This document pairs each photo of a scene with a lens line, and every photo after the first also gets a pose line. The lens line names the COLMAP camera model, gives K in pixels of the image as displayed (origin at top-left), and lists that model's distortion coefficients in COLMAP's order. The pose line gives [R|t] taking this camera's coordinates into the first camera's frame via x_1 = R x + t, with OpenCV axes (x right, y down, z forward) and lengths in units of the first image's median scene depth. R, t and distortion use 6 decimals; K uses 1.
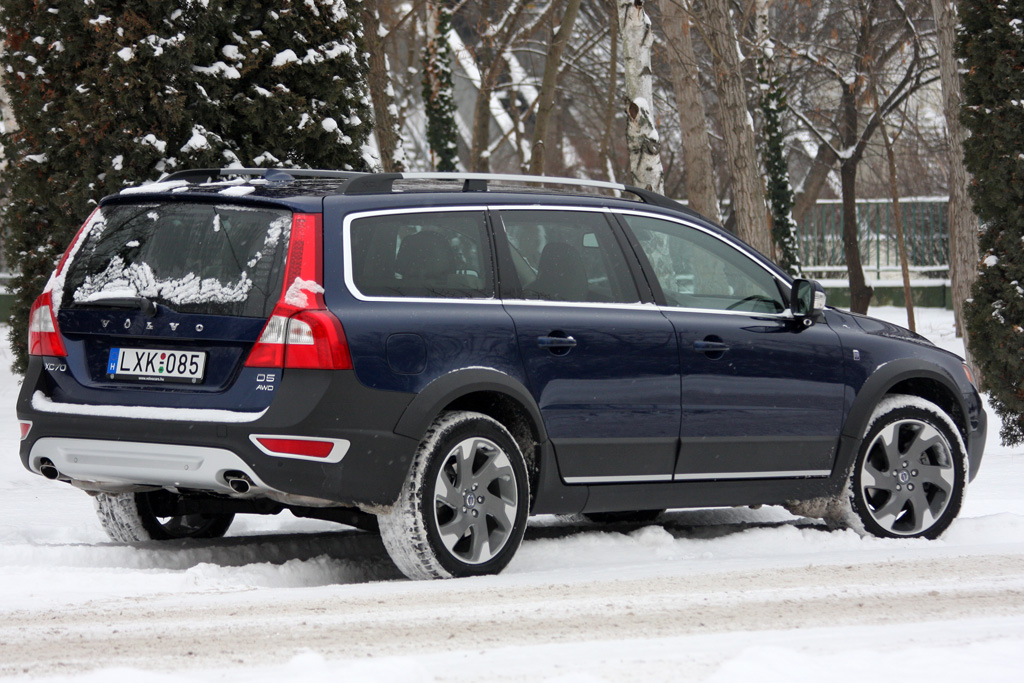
lens RADIAL K [[5874.4, 0, 512.0], [0, 5874.4, 341.5], [0, 0, 1]] dist [0.185328, 3.010776]
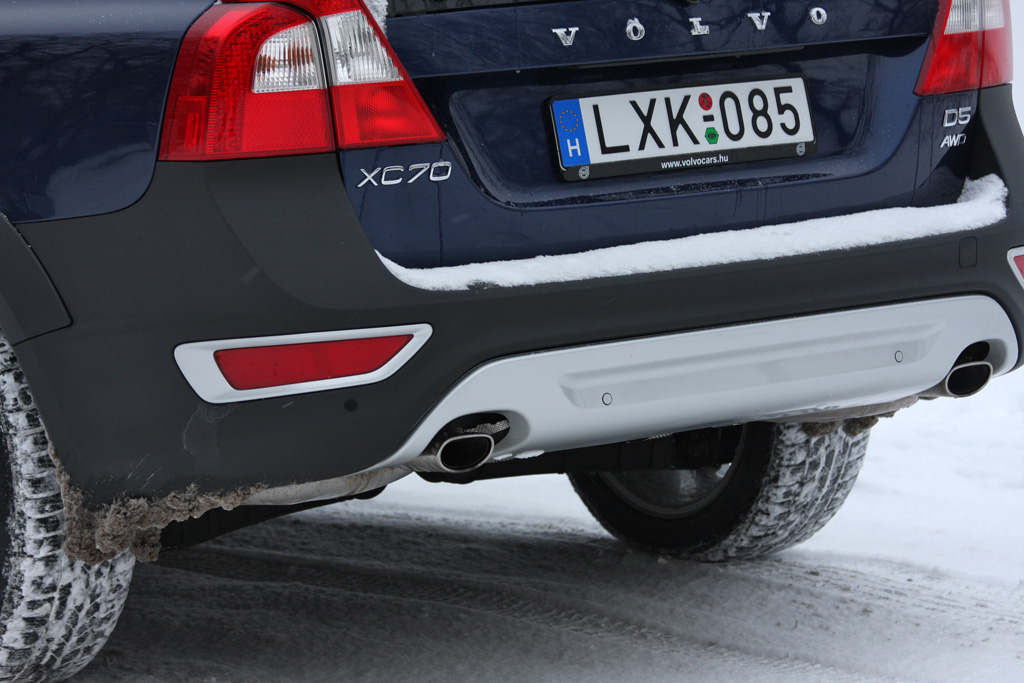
lens RADIAL K [[5056.1, 0, 512.0], [0, 5056.1, 341.5], [0, 0, 1]] dist [0.007423, 3.990885]
pose [[0.171390, -0.121565, 0.977674, -0.395000], [0.087076, 0.990344, 0.107876, -0.019284], [-0.981348, 0.066643, 0.180320, 0.949930]]
